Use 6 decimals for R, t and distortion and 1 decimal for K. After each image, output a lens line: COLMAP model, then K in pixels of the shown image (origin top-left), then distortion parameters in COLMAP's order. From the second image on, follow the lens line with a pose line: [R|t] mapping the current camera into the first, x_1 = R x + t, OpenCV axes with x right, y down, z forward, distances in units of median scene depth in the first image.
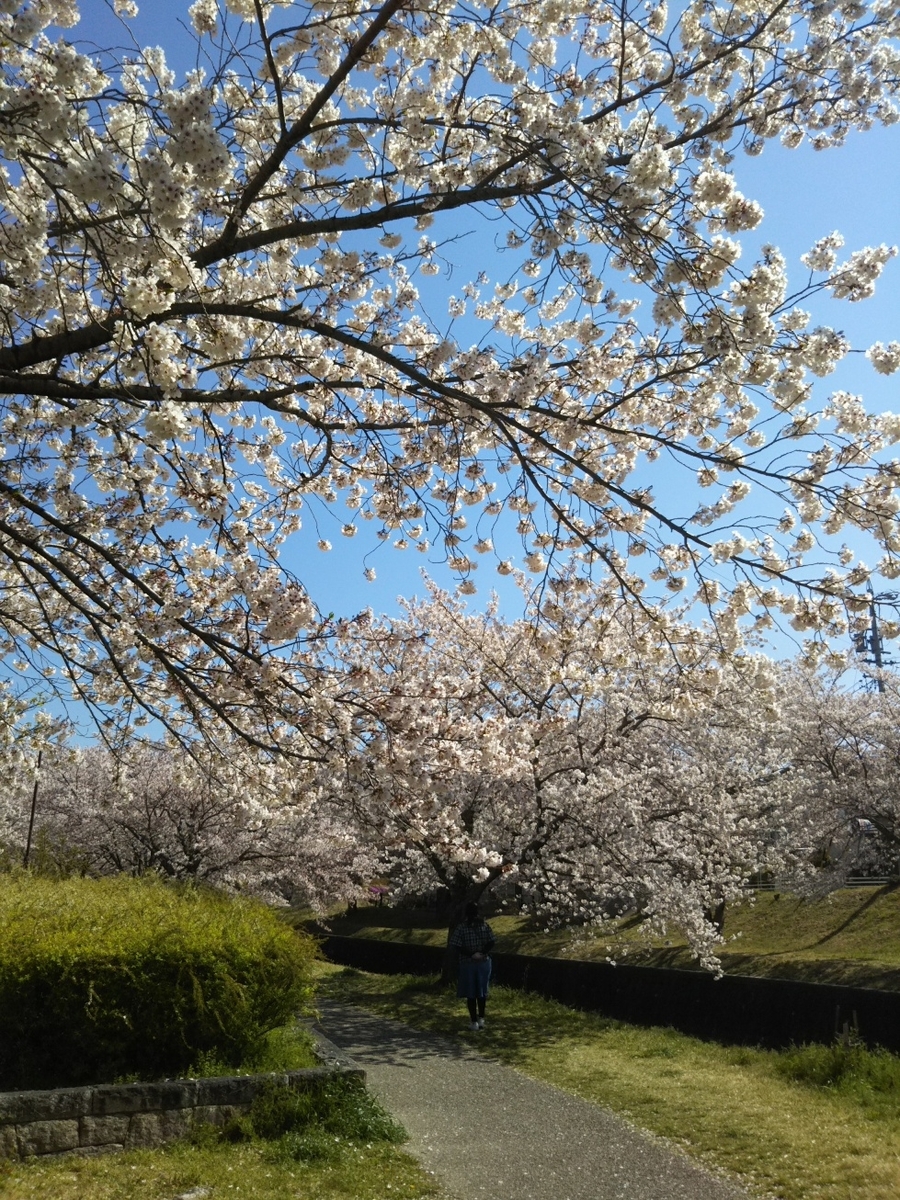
lens RADIAL K [[1013.9, 0, 445.9], [0, 1013.9, 649.9], [0, 0, 1]] dist [-0.035007, 0.050676]
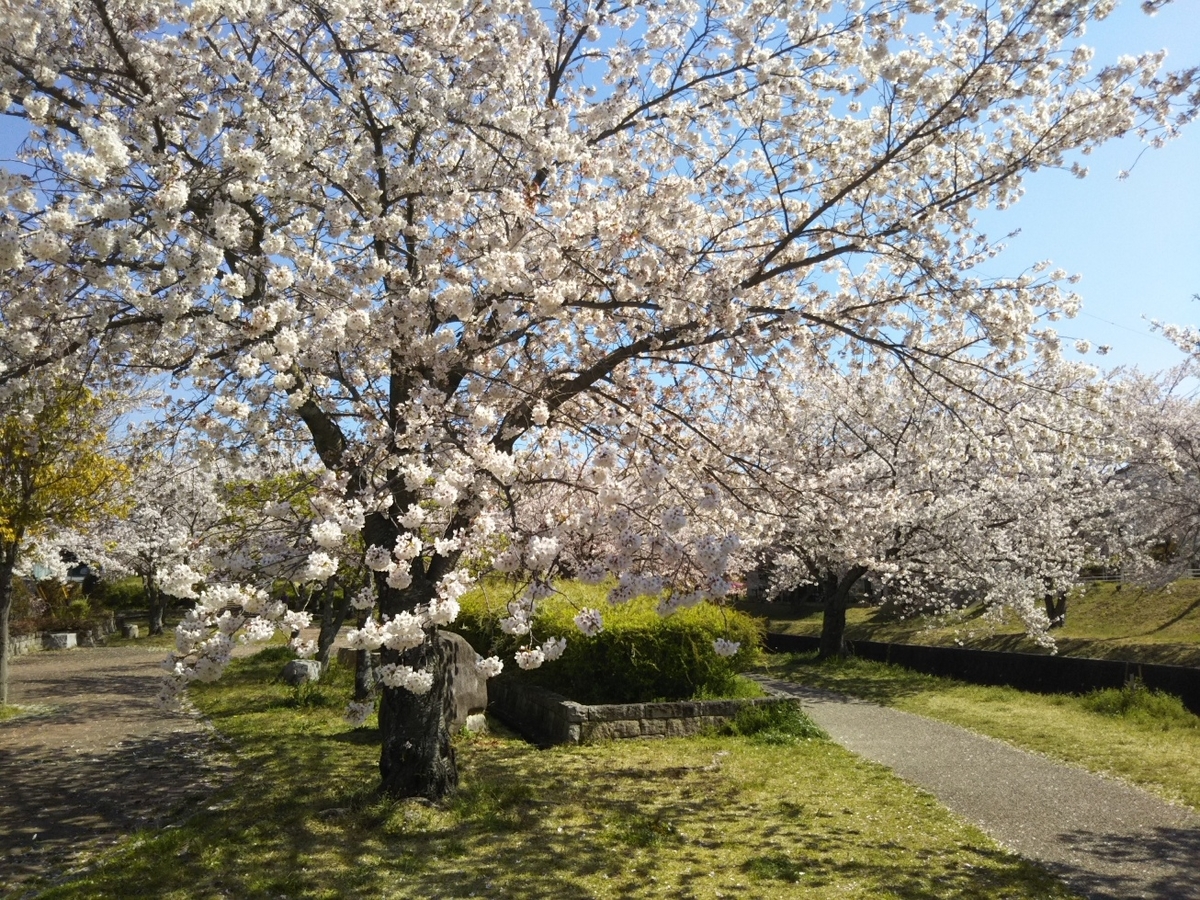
lens RADIAL K [[1013.9, 0, 600.0], [0, 1013.9, 450.0], [0, 0, 1]] dist [-0.035007, 0.050676]
pose [[0.983911, -0.036496, -0.174889, -0.061519], [0.053577, 0.994133, 0.093962, -0.088142], [0.170434, -0.101820, 0.980094, -0.364391]]
